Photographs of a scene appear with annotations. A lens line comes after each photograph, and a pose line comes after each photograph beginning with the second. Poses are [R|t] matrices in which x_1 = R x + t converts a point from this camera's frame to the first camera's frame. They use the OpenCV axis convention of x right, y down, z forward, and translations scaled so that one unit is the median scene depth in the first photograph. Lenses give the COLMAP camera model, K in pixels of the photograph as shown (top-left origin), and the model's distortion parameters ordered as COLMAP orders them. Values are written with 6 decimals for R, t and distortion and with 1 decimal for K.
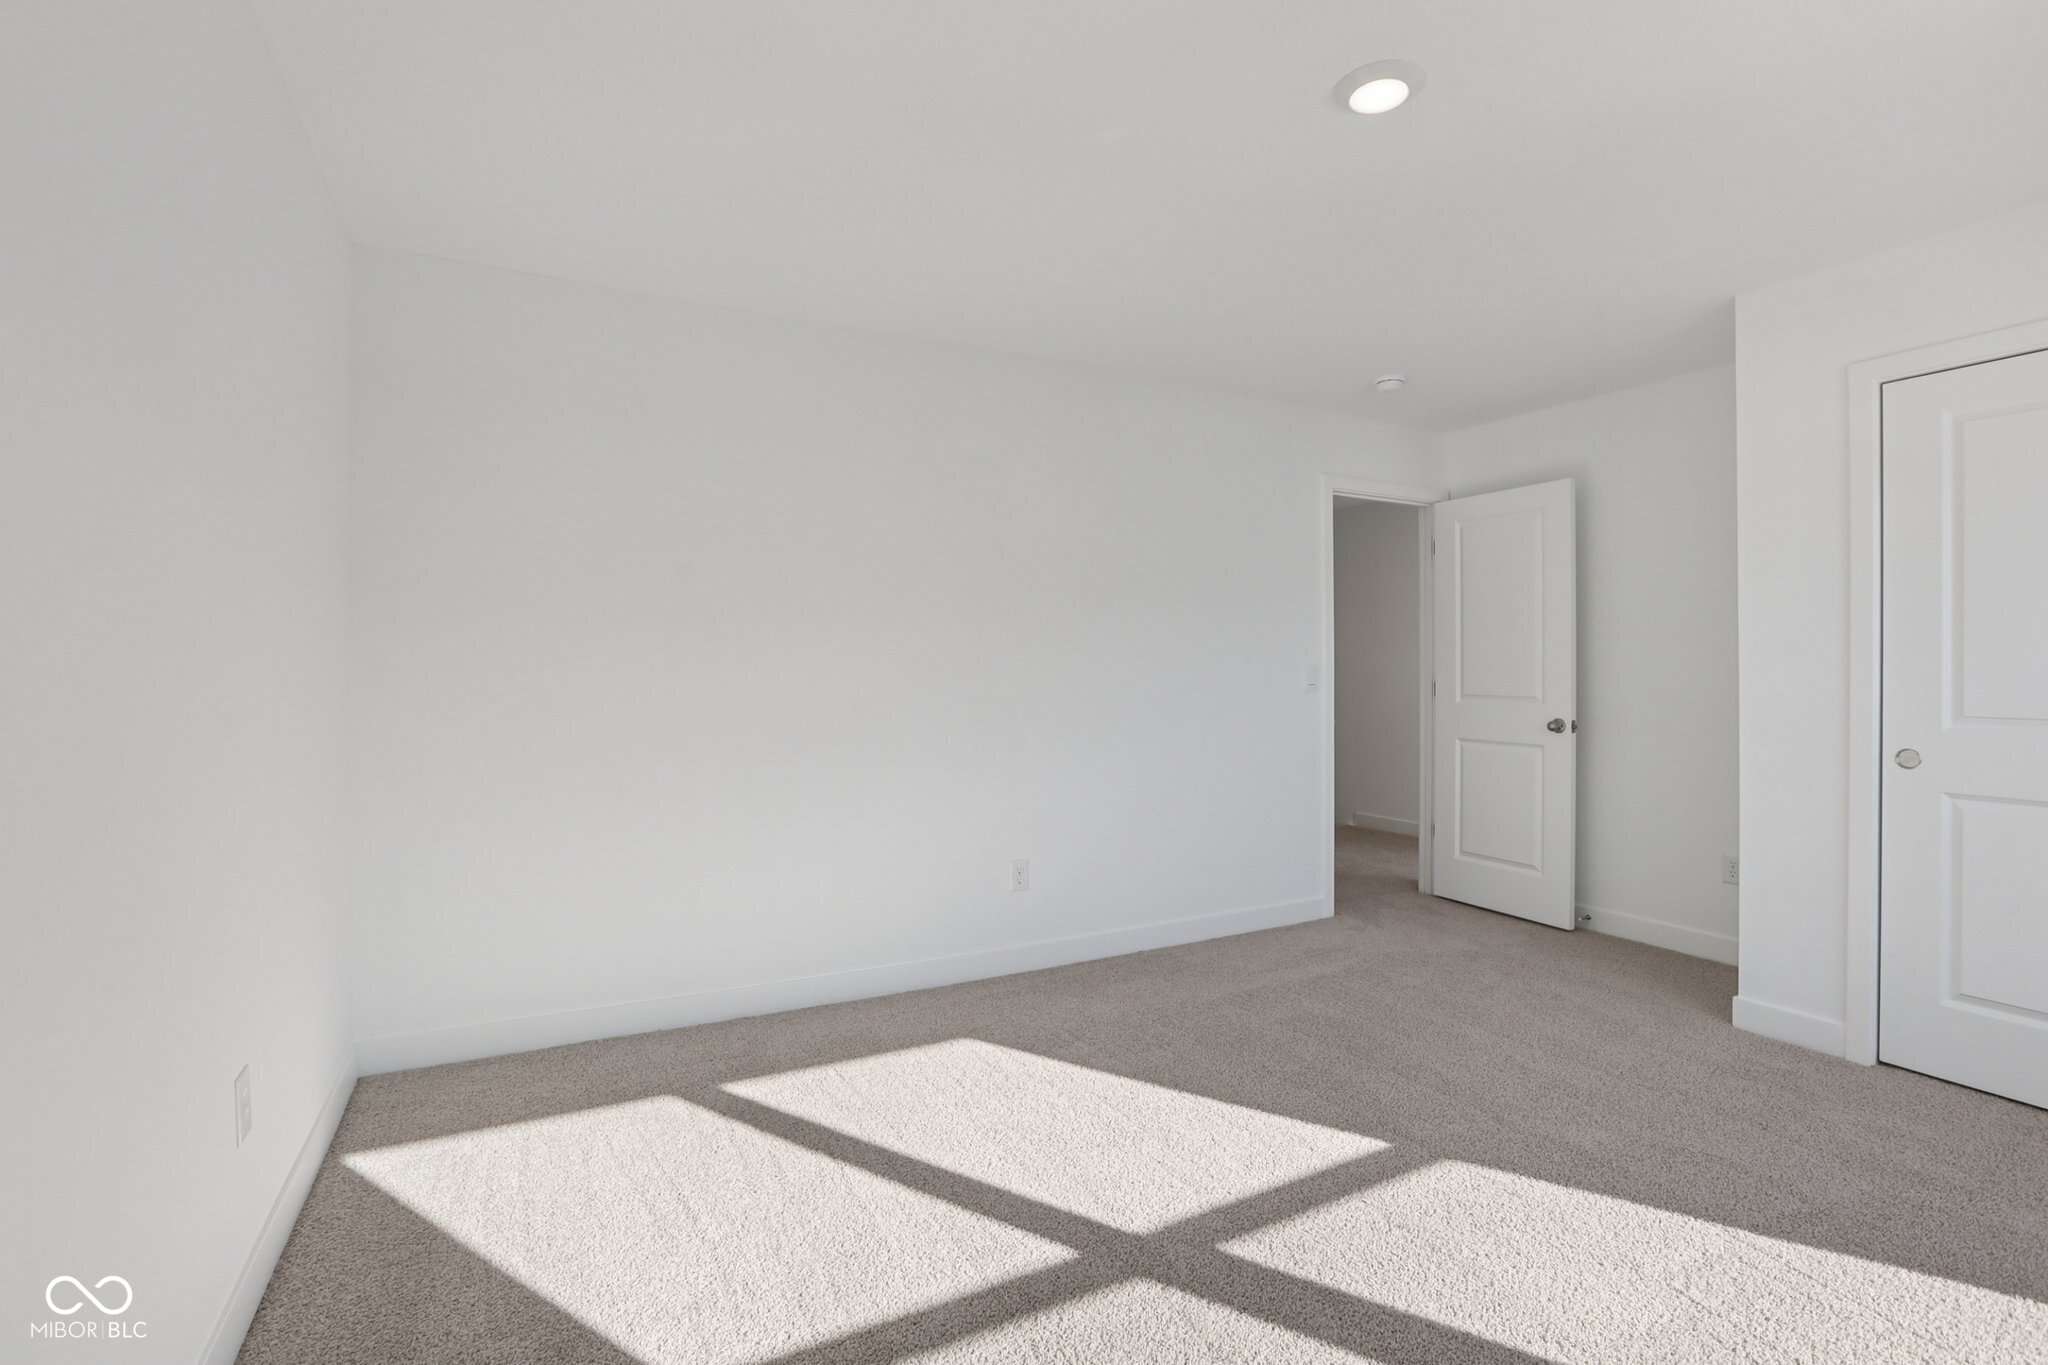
lens RADIAL K [[931.6, 0, 1024.0], [0, 931.6, 682.5], [0, 0, 1]] dist [-0.053537, 0.000032]
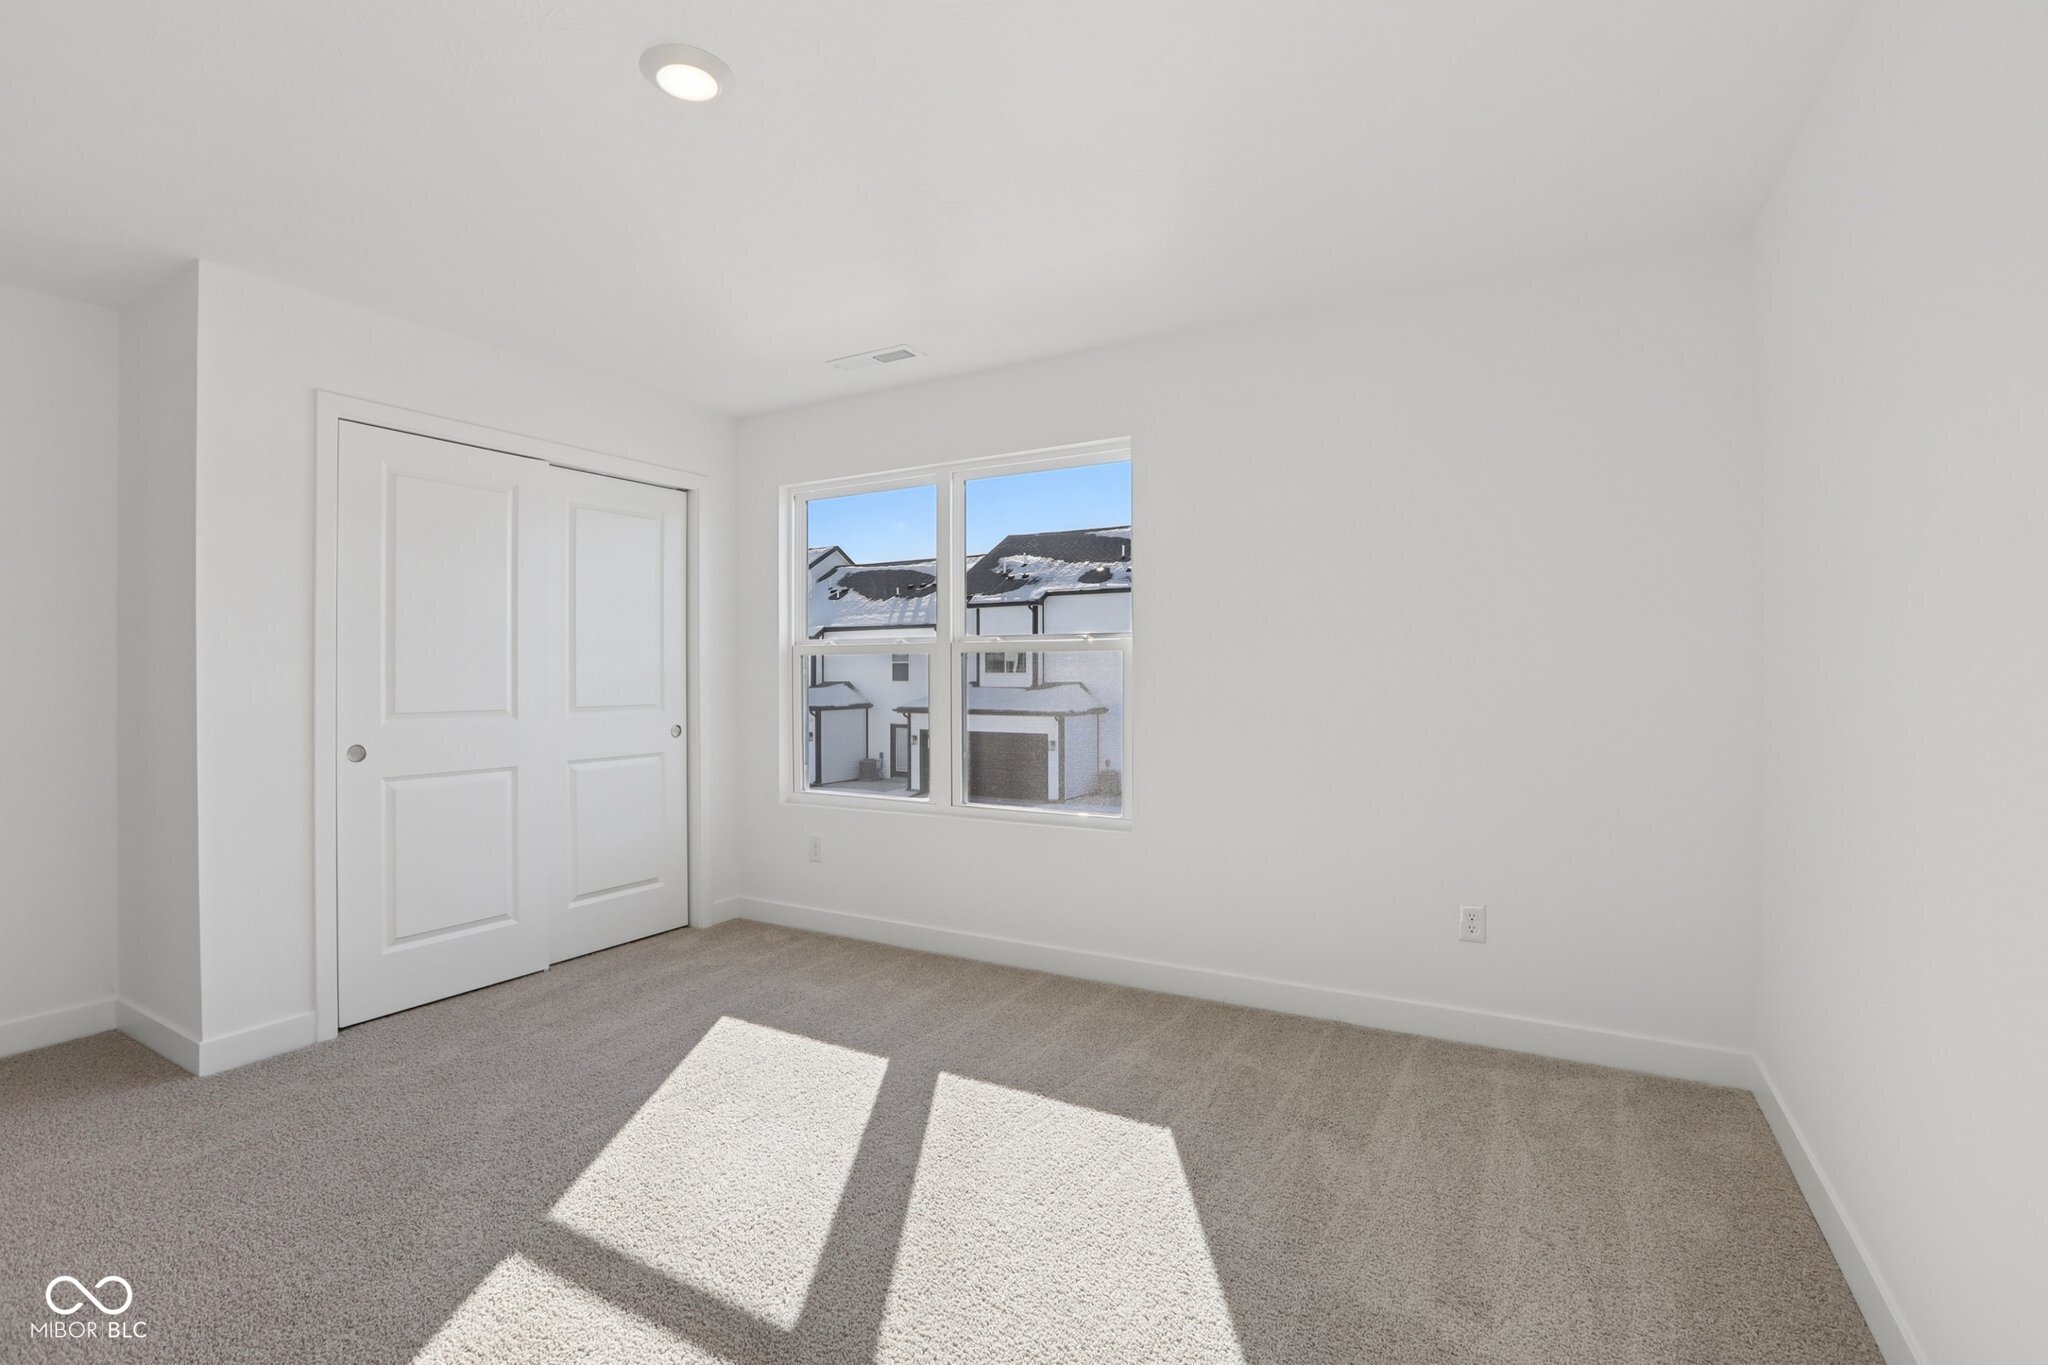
lens RADIAL K [[931.6, 0, 1024.0], [0, 931.6, 682.5], [0, 0, 1]] dist [-0.053537, 0.000032]
pose [[-0.551987, -0.017027, 0.833679, -0.475998], [0.023252, 0.999088, 0.035801, -0.029873], [-0.833528, 0.039146, -0.551088, 0.947283]]
